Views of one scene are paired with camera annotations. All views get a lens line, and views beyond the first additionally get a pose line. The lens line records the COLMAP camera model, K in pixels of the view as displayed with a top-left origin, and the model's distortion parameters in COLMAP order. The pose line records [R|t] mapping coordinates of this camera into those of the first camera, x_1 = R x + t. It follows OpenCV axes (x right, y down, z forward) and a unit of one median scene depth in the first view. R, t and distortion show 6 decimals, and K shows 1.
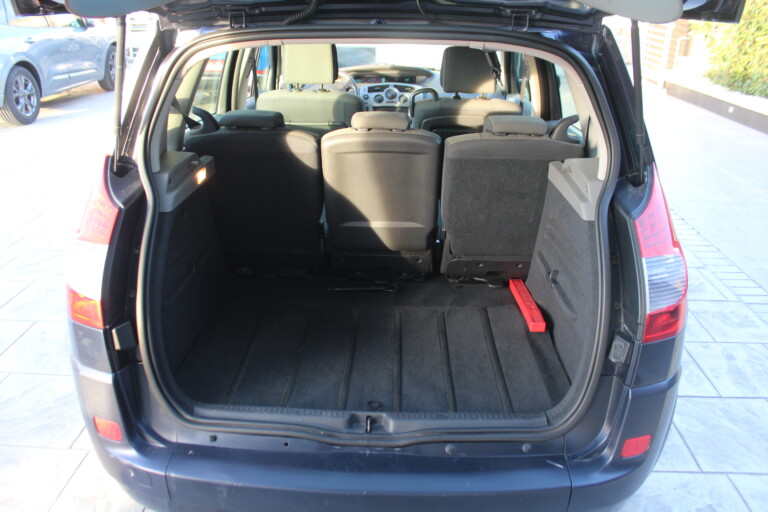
lens RADIAL K [[636.9, 0, 384.6], [0, 636.9, 255.4], [0, 0, 1]] dist [-0.113020, 0.076436]
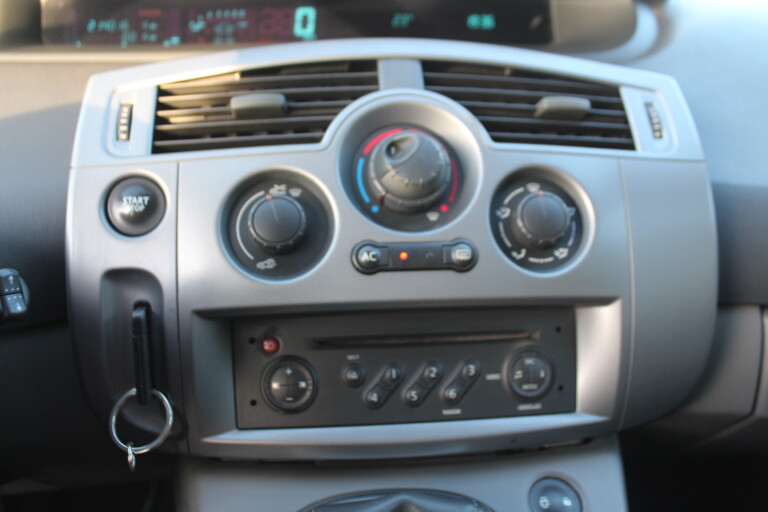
lens RADIAL K [[725.9, 0, 381.4], [0, 725.9, 251.5], [0, 0, 1]] dist [-0.099580, 0.000000]
pose [[0.991498, -0.035947, 0.125062, -0.006954], [0.034718, 0.999325, 0.011987, -0.243420], [-0.125408, -0.007544, 0.992077, 0.894304]]
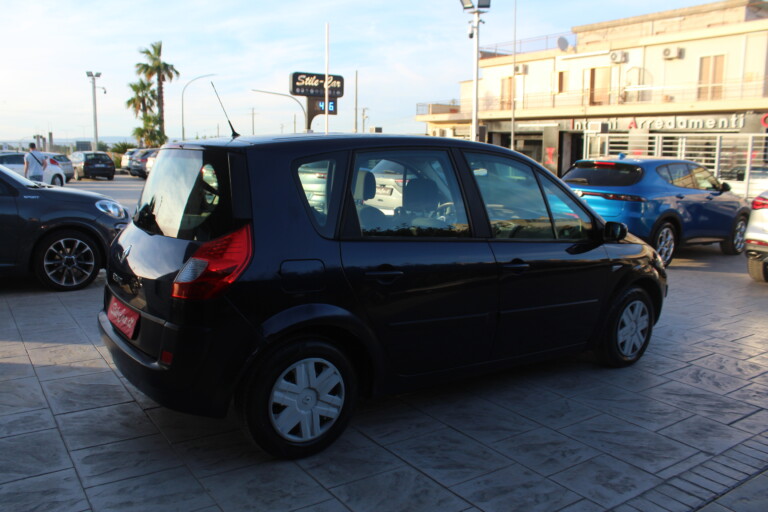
lens RADIAL K [[636.9, 0, 380.7], [0, 636.9, 257.5], [0, 0, 1]] dist [-0.113020, 0.076436]
pose [[0.611124, 0.134937, -0.779948, 0.859994], [-0.331505, 0.938413, -0.097397, -0.000586], [0.718771, 0.318078, 0.618219, 0.081799]]
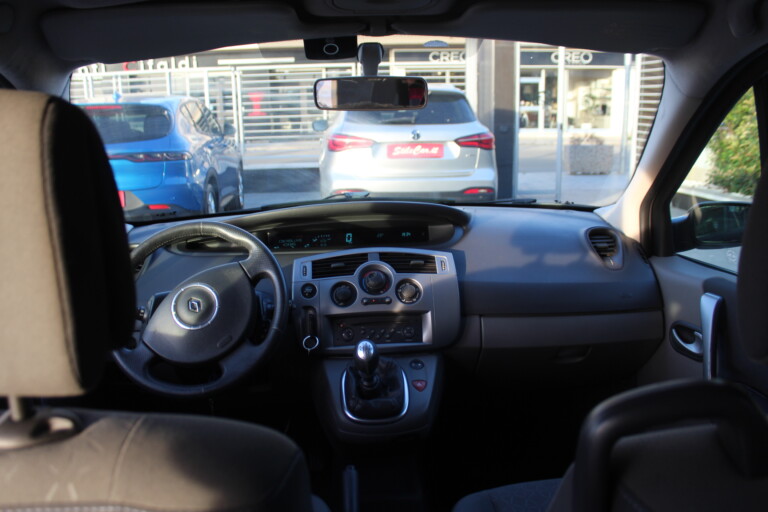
lens RADIAL K [[636.9, 0, 384.0], [0, 636.9, 253.9], [0, 0, 1]] dist [-0.113020, 0.076436]
pose [[0.995304, -0.048268, 0.083903, -0.015183], [0.062863, 0.981452, -0.181107, -0.200728], [-0.073605, 0.185531, 0.979878, 0.625598]]
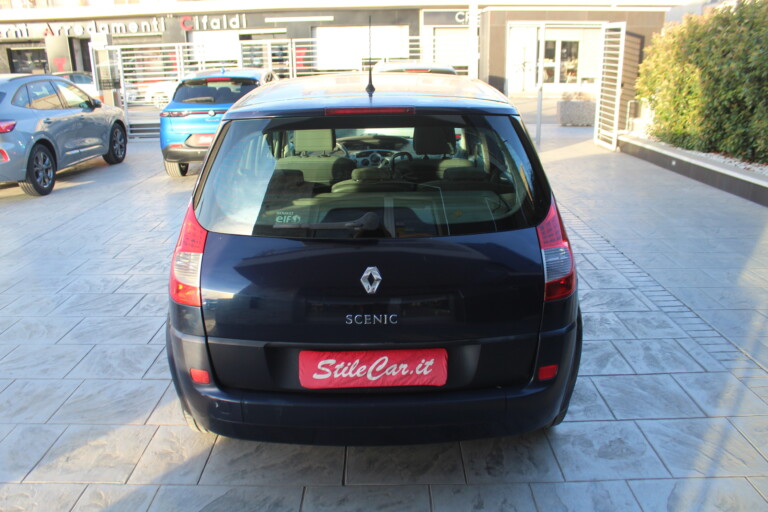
lens RADIAL K [[636.9, 0, 380.7], [0, 636.9, 256.1], [0, 0, 1]] dist [-0.113020, 0.076436]
pose [[0.999167, -0.033151, 0.023805, -0.014394], [0.035405, 0.994199, -0.101560, 0.064791], [-0.020300, 0.102318, 0.994545, -0.226447]]
